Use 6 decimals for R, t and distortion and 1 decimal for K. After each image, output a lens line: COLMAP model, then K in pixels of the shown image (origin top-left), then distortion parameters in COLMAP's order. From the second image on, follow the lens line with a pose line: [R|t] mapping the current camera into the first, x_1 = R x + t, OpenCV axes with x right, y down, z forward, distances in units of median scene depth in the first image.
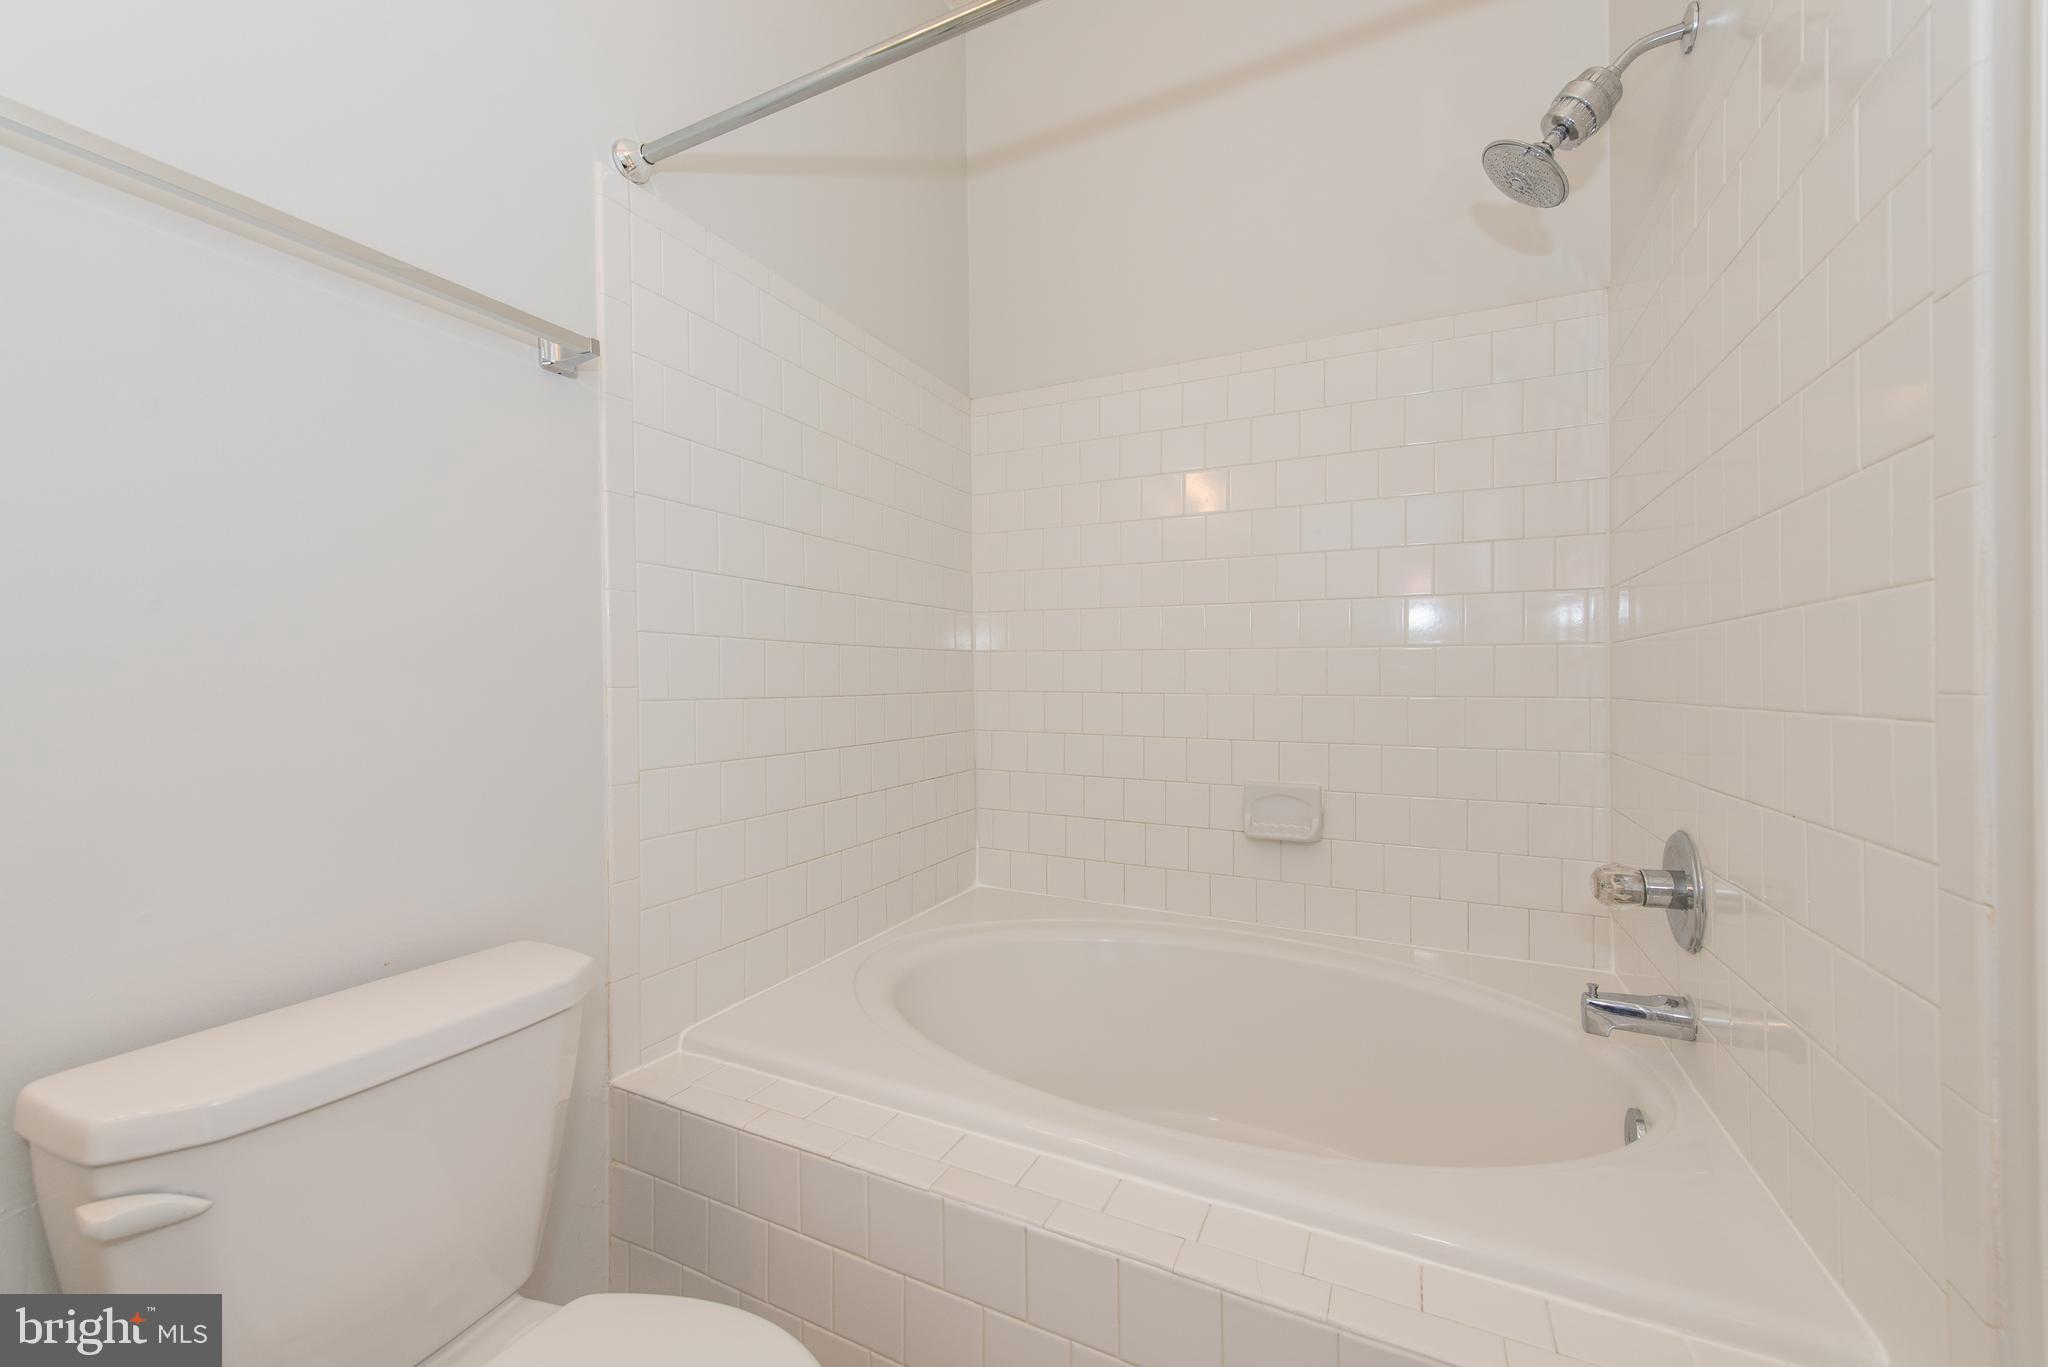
lens RADIAL K [[804.9, 0, 1025.7], [0, 804.9, 671.8], [0, 0, 1]] dist [0.006957, -0.003913]
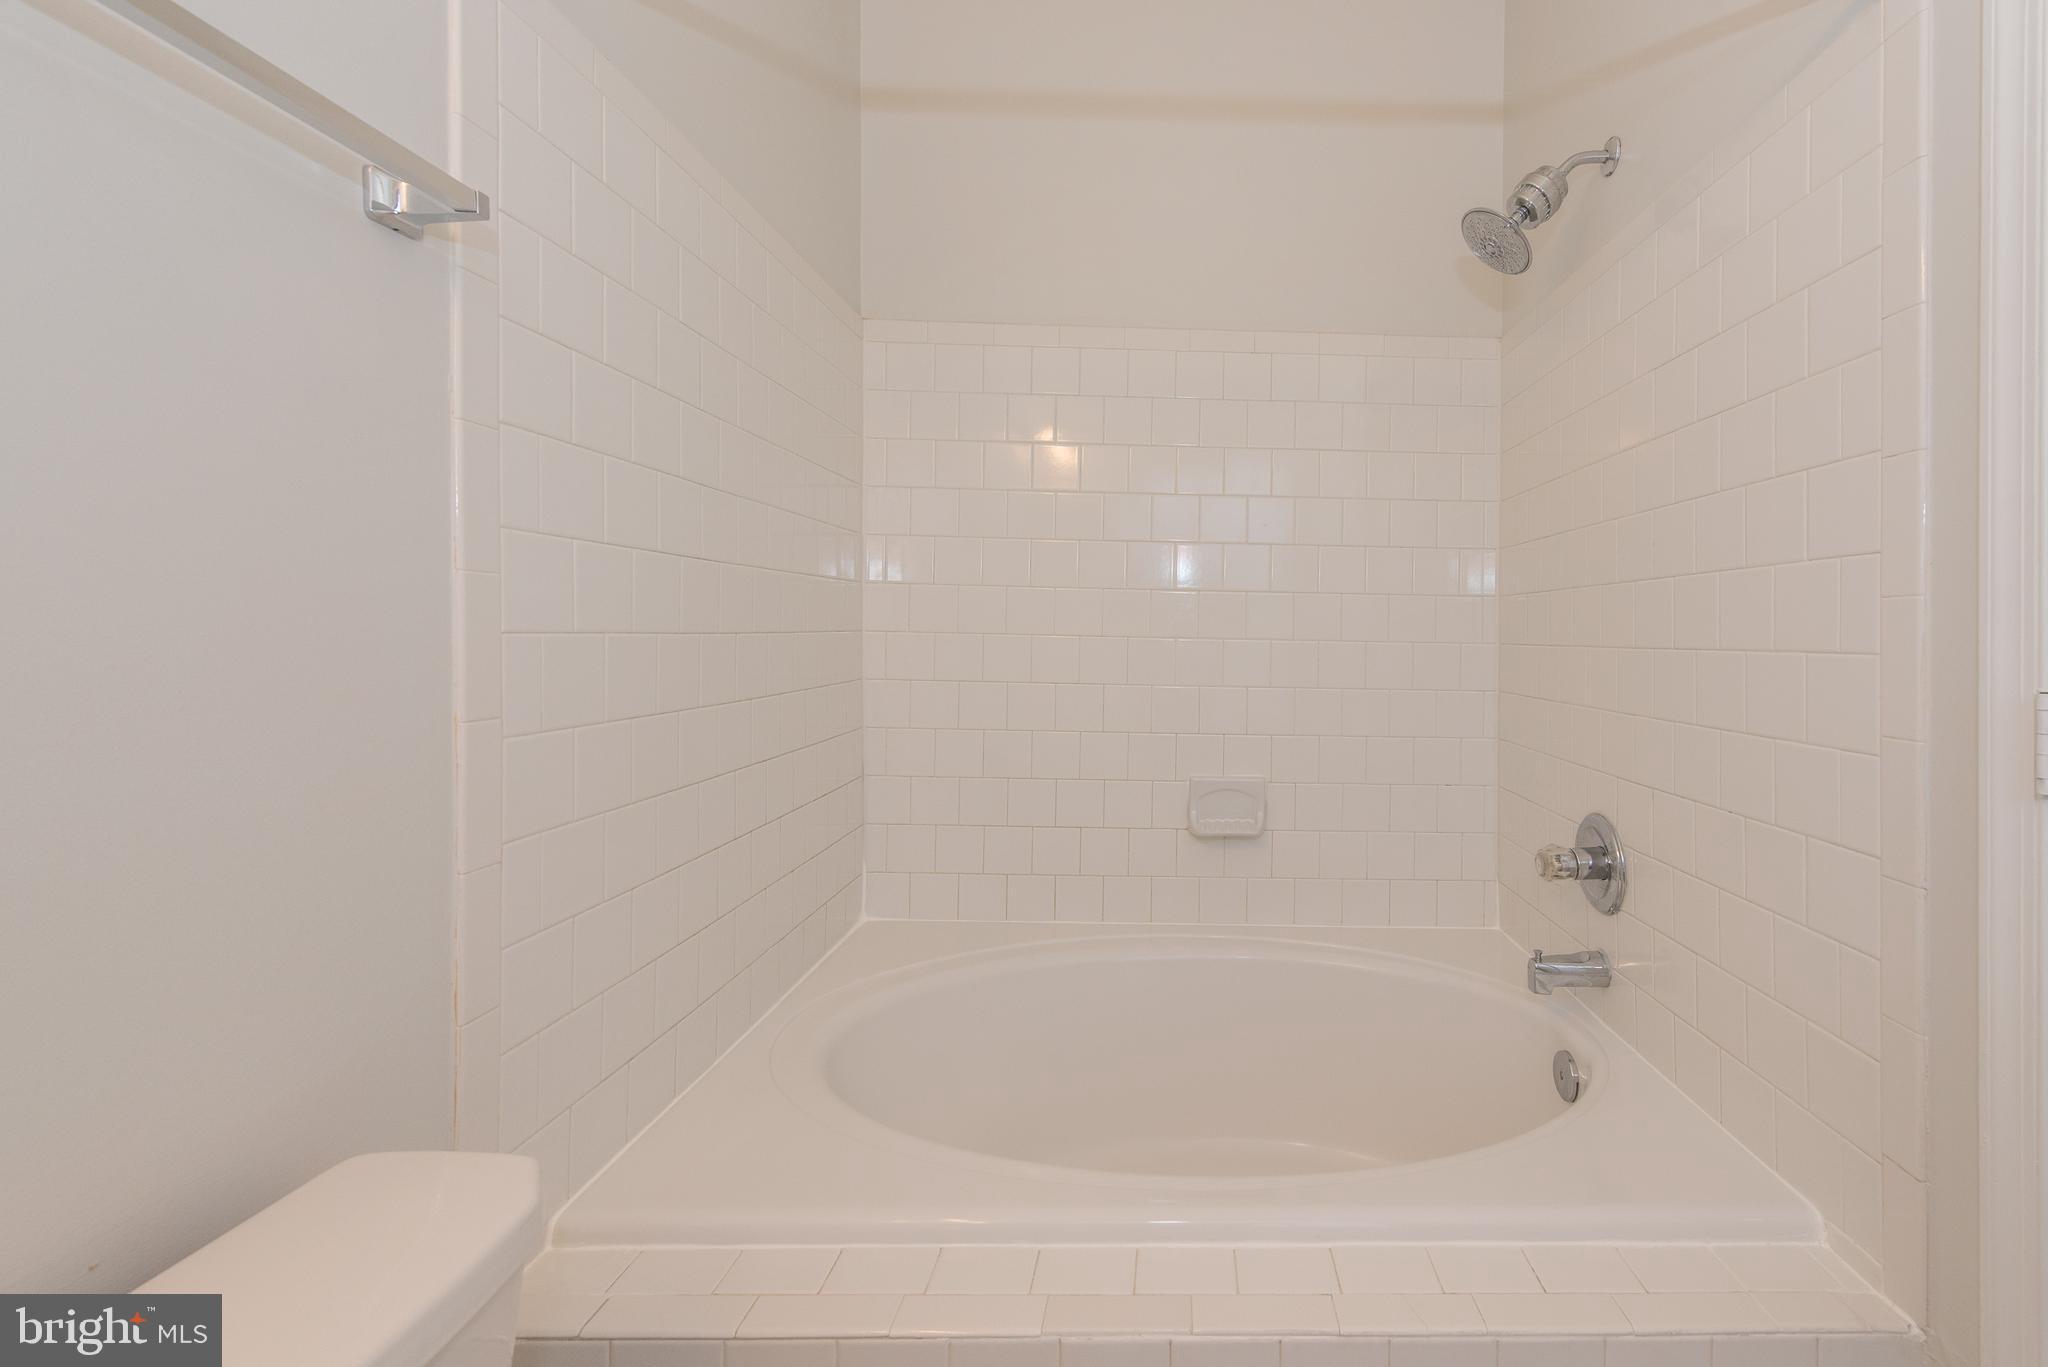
lens RADIAL K [[926.6, 0, 1024.3], [0, 926.6, 569.2], [0, 0, 1]] dist [0.002656, -0.001012]
pose [[0.885001, 0.022847, 0.465029, -0.557320], [-0.020994, 0.999738, -0.009165, -0.127919], [-0.465116, -0.001652, 0.885248, 0.152567]]
